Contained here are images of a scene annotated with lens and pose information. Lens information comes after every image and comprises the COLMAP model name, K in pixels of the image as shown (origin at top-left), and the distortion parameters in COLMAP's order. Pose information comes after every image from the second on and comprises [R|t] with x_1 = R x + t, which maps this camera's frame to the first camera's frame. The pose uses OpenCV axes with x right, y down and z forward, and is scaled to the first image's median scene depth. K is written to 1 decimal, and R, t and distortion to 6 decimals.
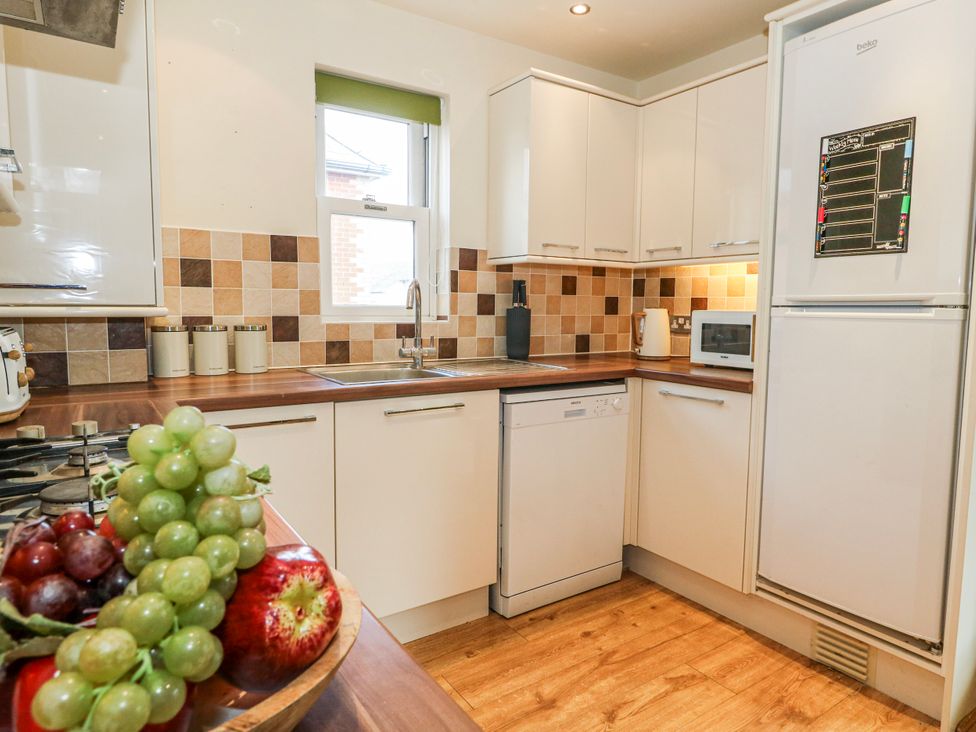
lens RADIAL K [[606.3, 0, 512.4], [0, 606.3, 357.6], [0, 0, 1]] dist [0.001947, -0.003816]
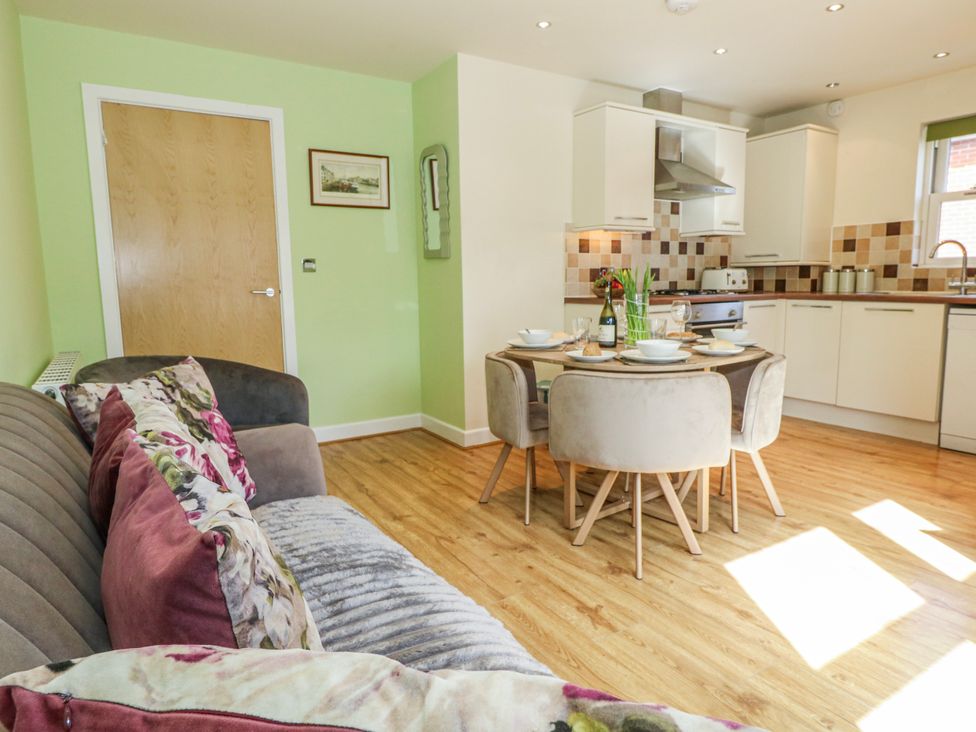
lens RADIAL K [[606.3, 0, 507.2], [0, 606.3, 355.6], [0, 0, 1]] dist [0.001947, -0.003816]
pose [[-0.028976, 0.115666, -0.992865, 1.571764], [-0.073037, 0.990382, 0.117508, 0.078960], [0.996908, 0.075920, -0.020249, -0.142289]]
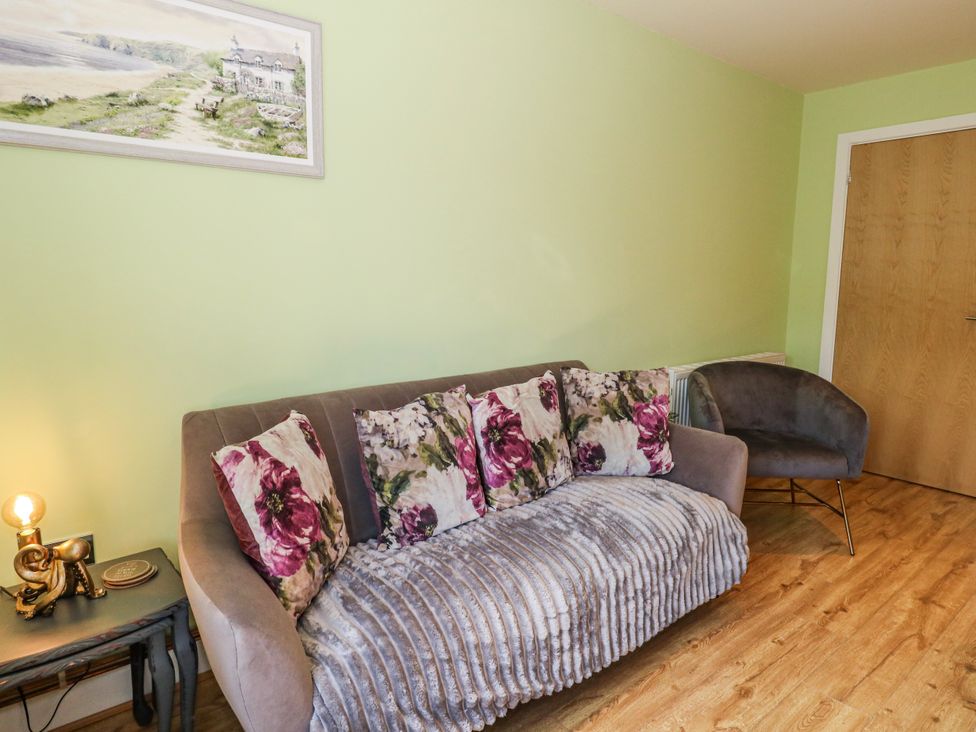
lens RADIAL K [[606.3, 0, 487.2], [0, 606.3, 353.4], [0, 0, 1]] dist [0.001947, -0.003816]
pose [[-0.997025, -0.007147, -0.076747, 1.258073], [-0.024047, 0.974839, 0.221608, -0.055338], [0.073232, 0.222794, -0.972111, 0.462515]]
